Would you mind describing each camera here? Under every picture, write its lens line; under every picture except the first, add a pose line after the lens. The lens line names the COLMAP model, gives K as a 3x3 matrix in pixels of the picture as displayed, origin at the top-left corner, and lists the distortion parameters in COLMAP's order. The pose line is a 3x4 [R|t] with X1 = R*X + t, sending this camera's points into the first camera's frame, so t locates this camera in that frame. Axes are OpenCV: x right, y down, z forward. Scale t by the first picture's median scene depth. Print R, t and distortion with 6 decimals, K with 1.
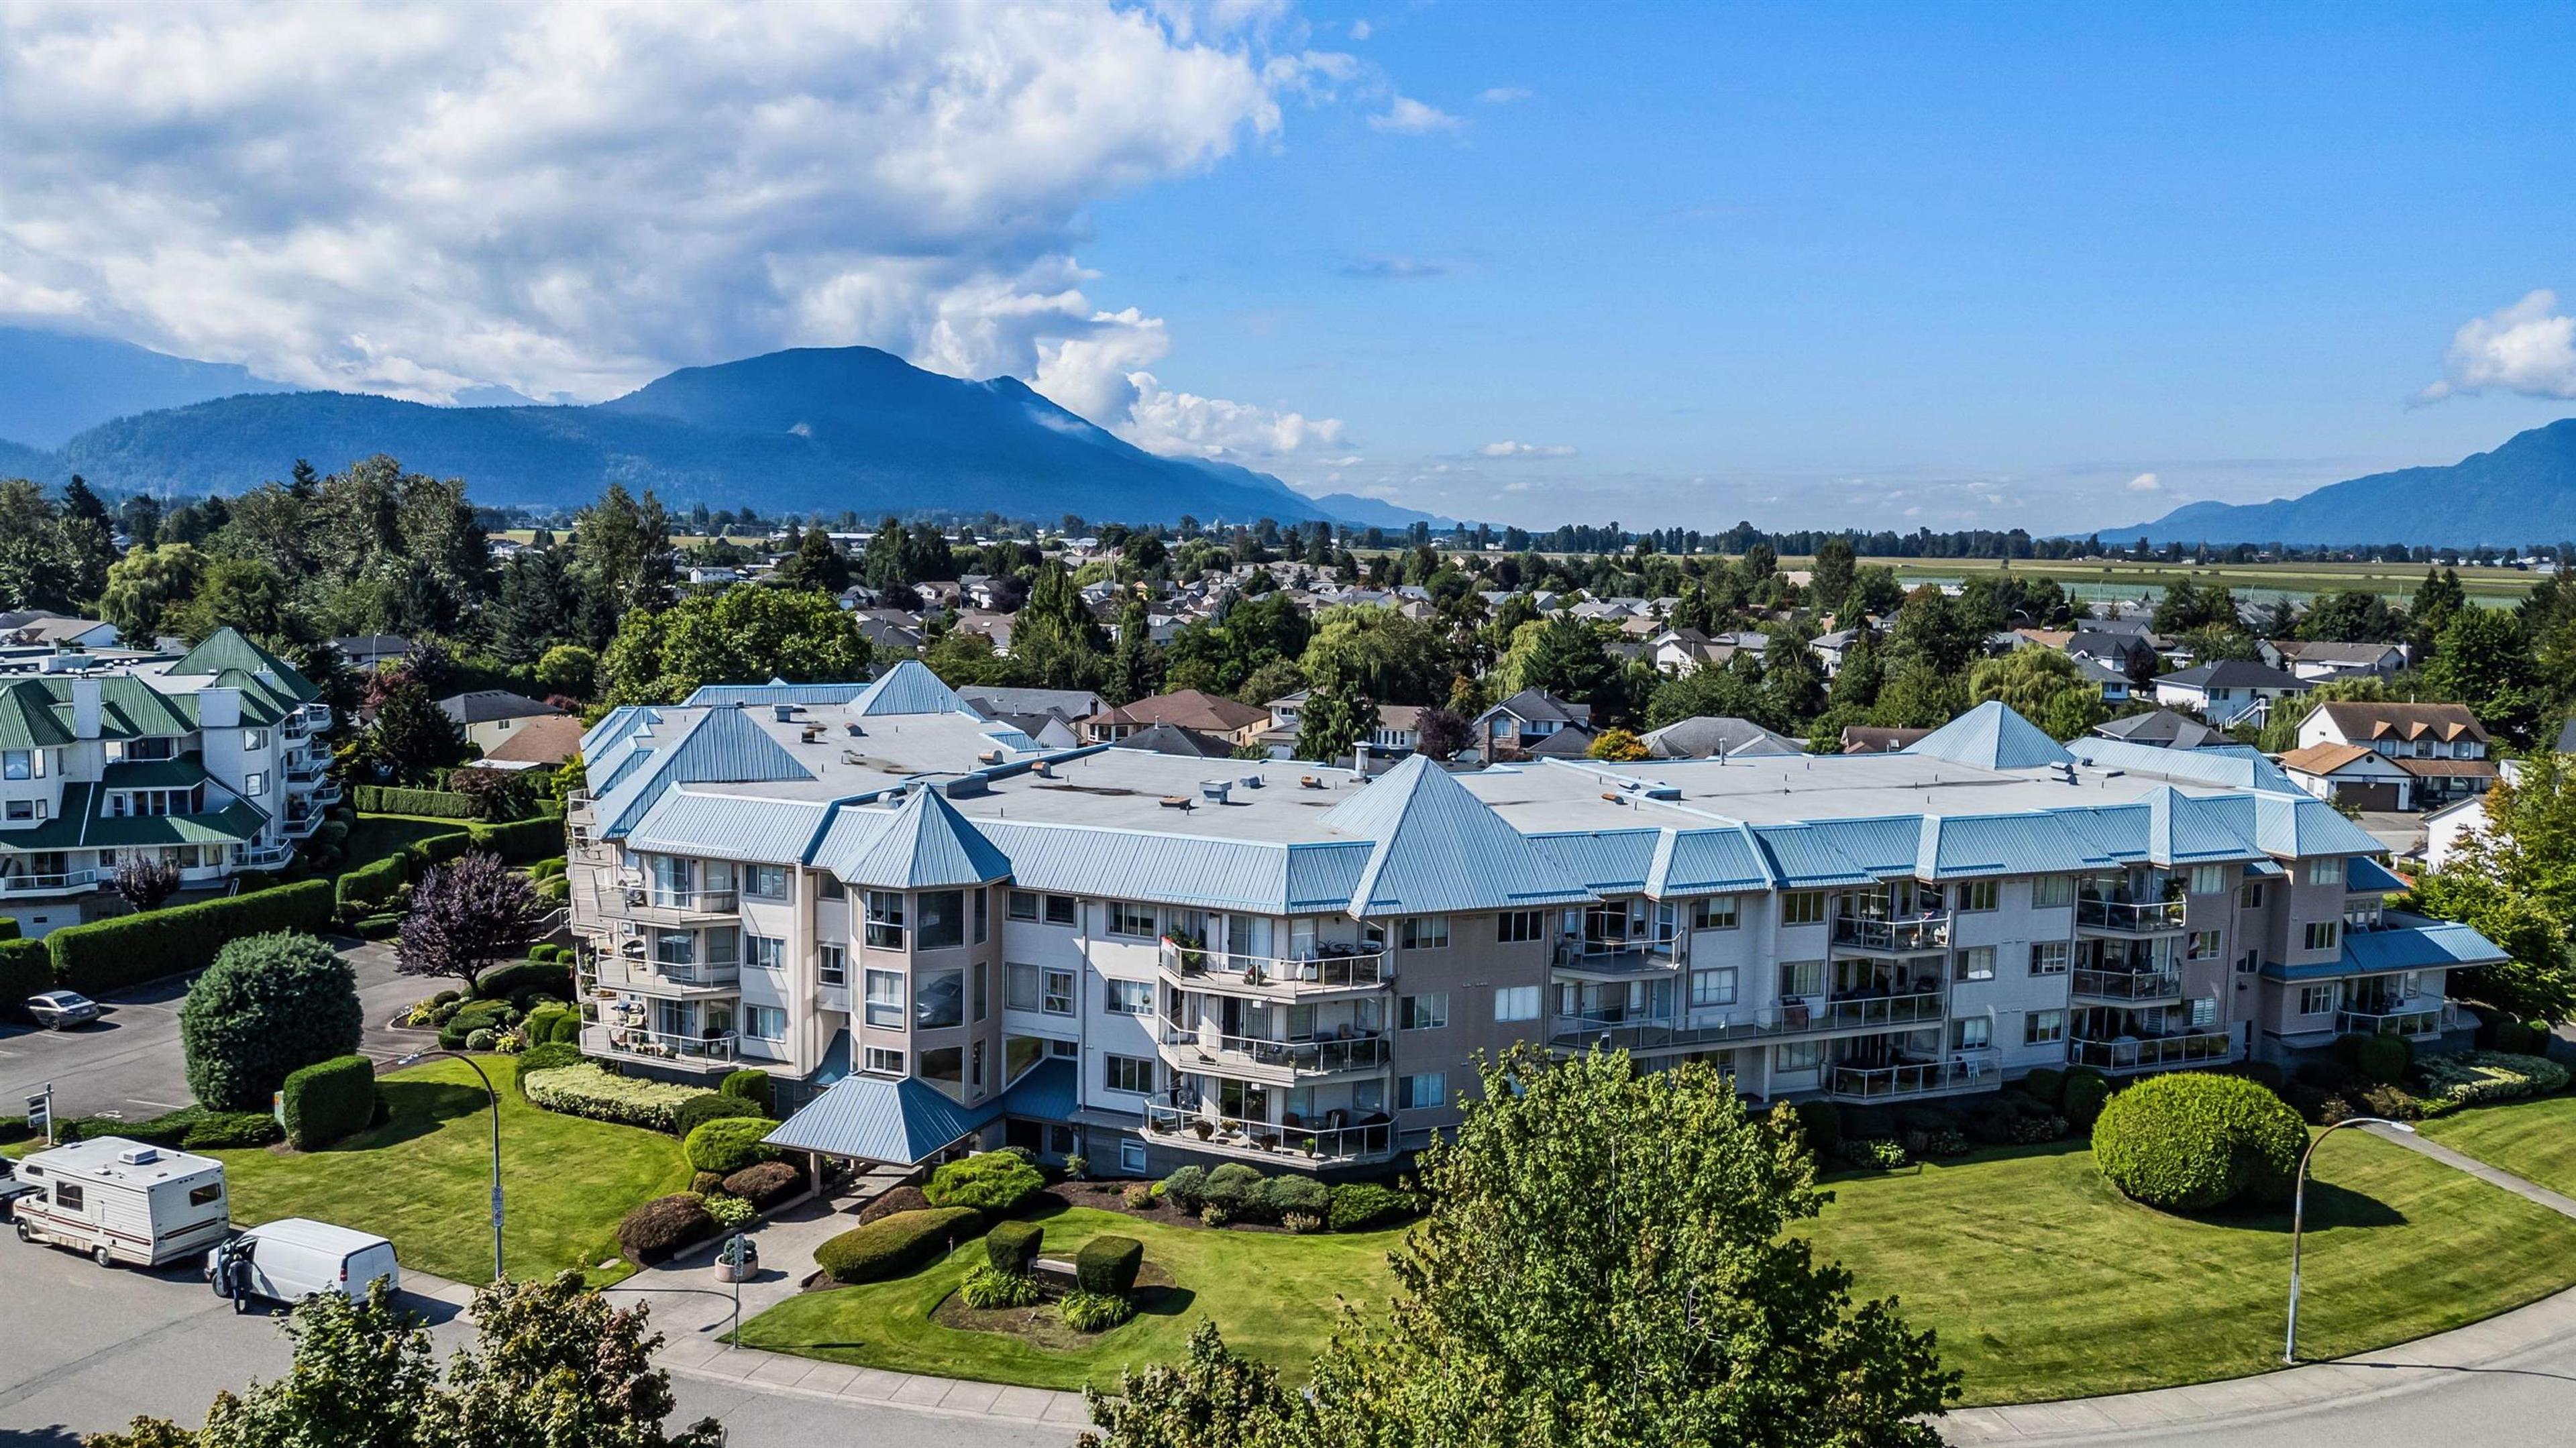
lens RADIAL K [[1809.9, 0, 1288.4], [0, 1809.9, 757.7], [0, 0, 1]] dist [0.091639, -0.086587]
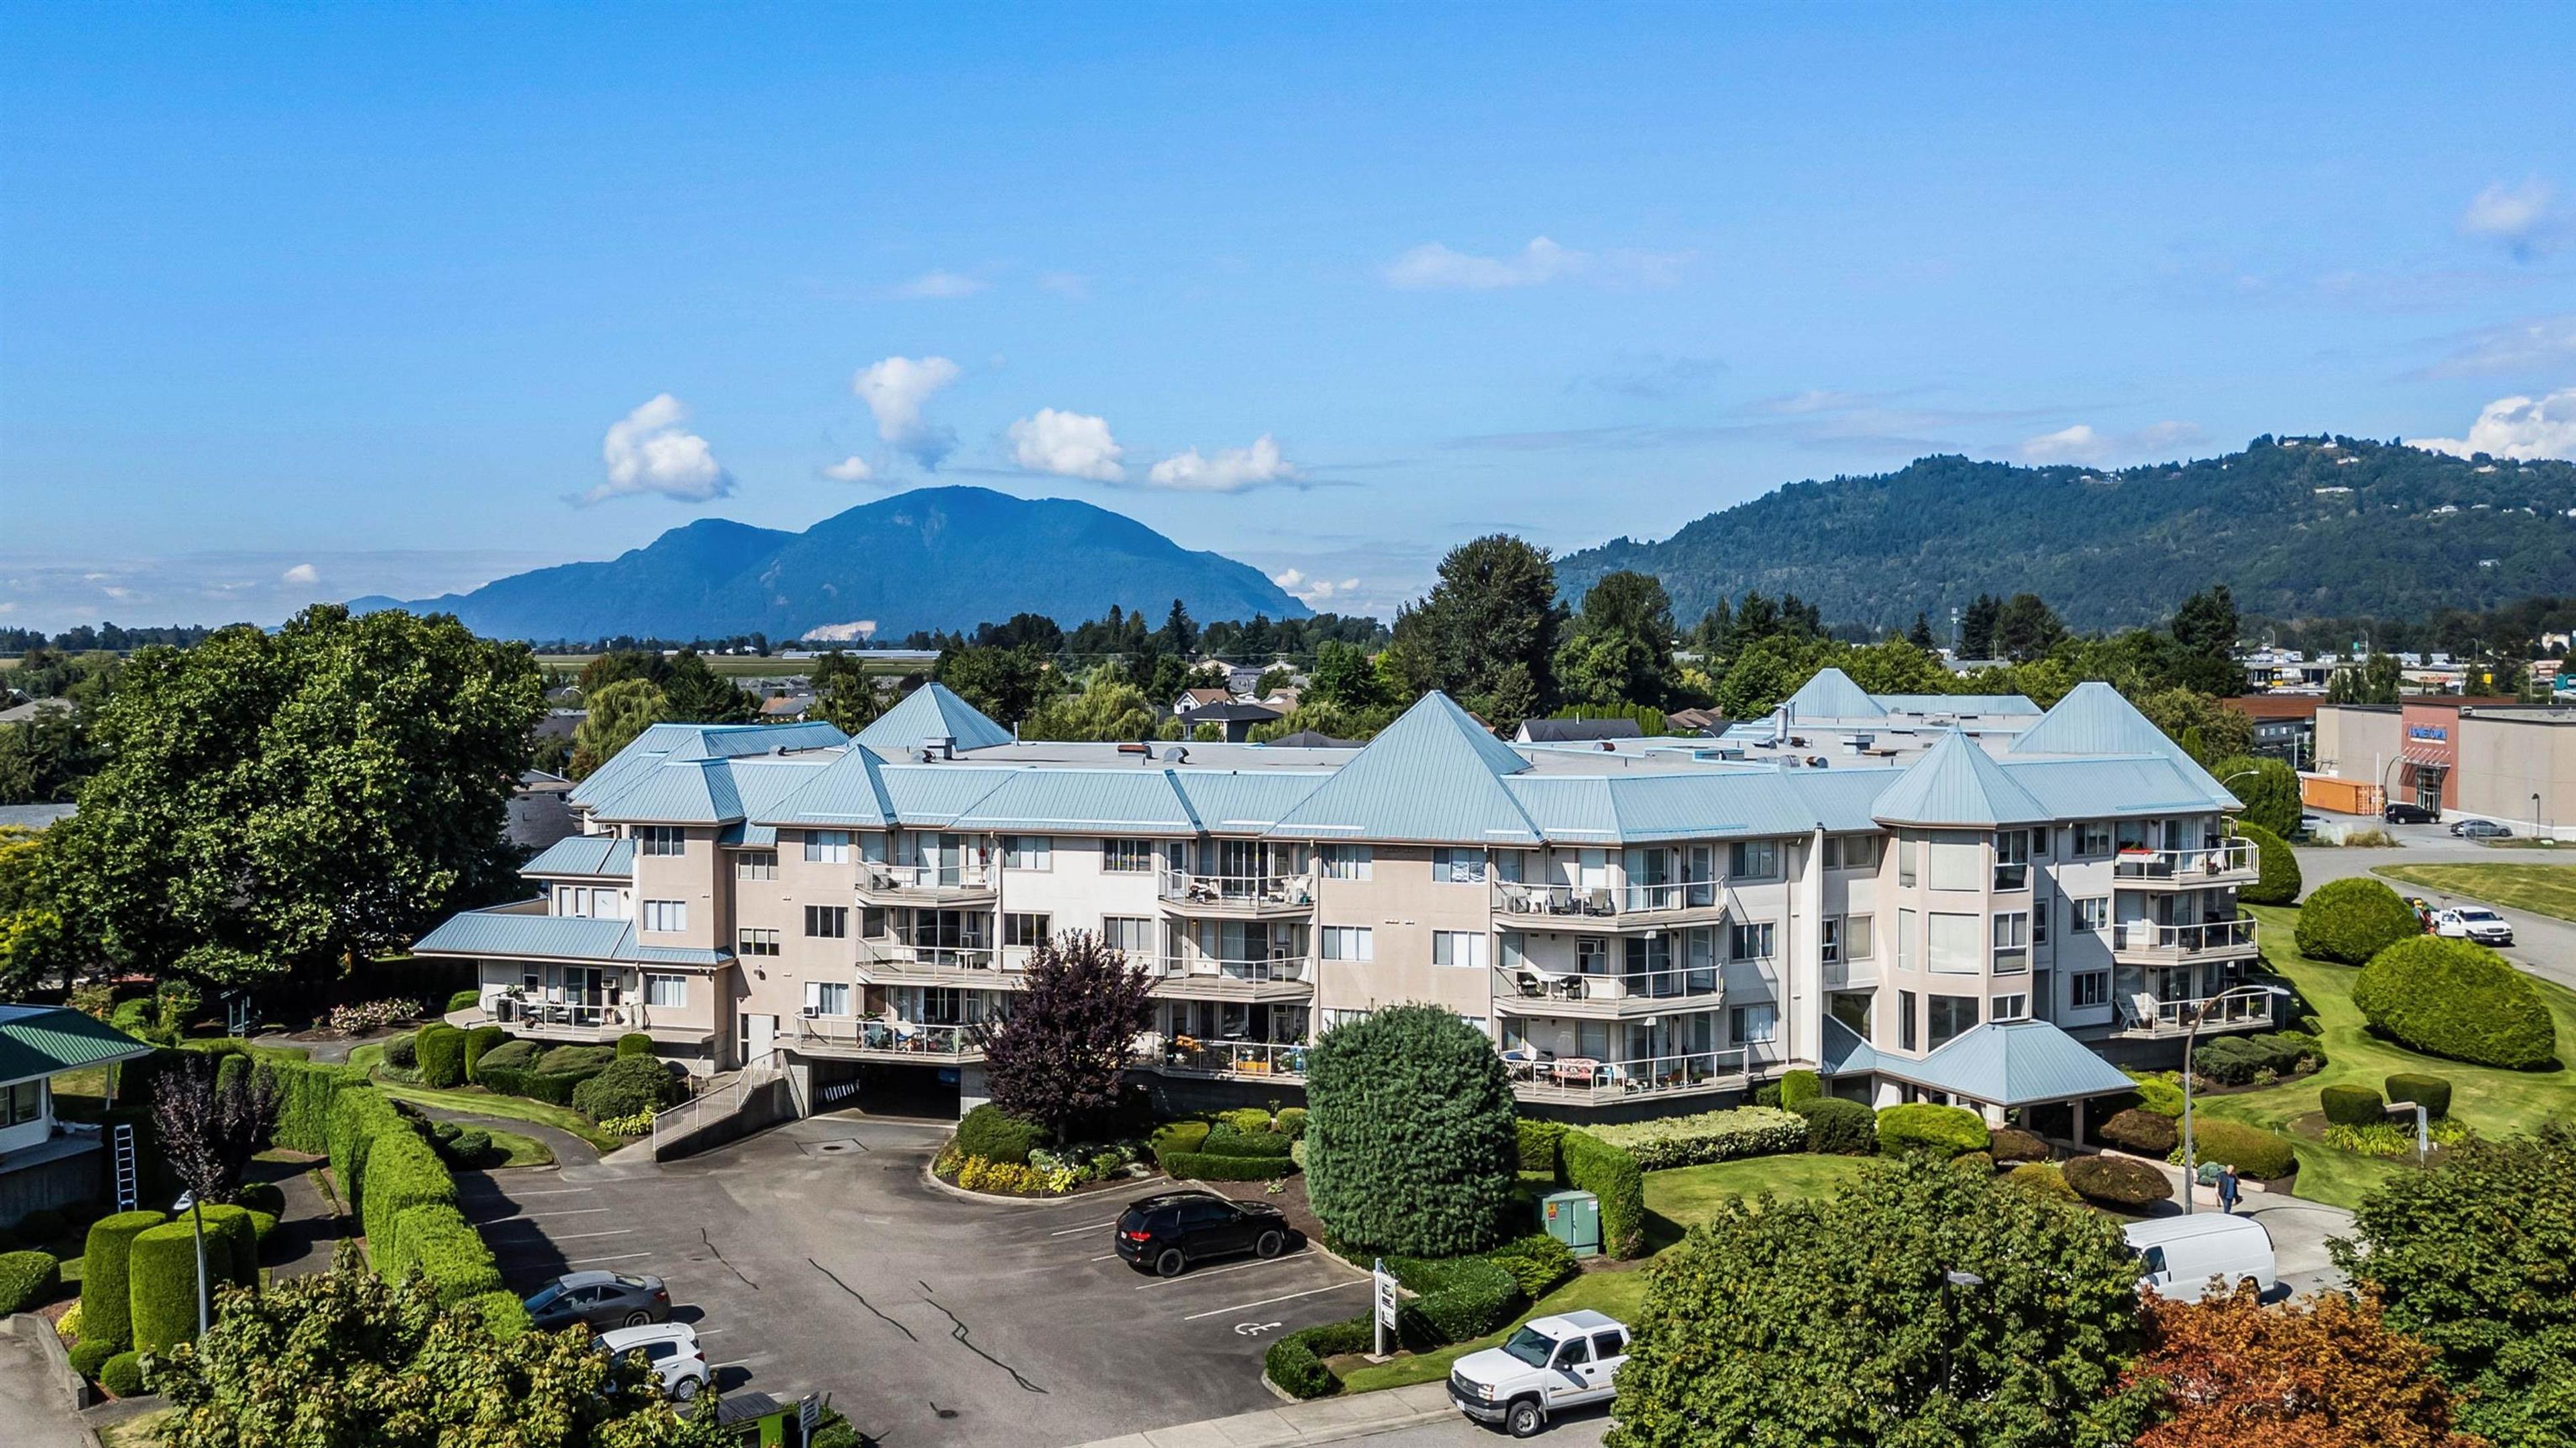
lens RADIAL K [[2040.6, 0, 1288.0], [0, 2040.6, 724.0], [0, 0, 1]] dist [0.065647, -0.005042]
pose [[0.646452, -0.050140, 0.761306, -1.216410], [0.108073, 0.993795, -0.026317, 0.003932], [-0.755262, 0.099289, 0.647859, 0.531343]]
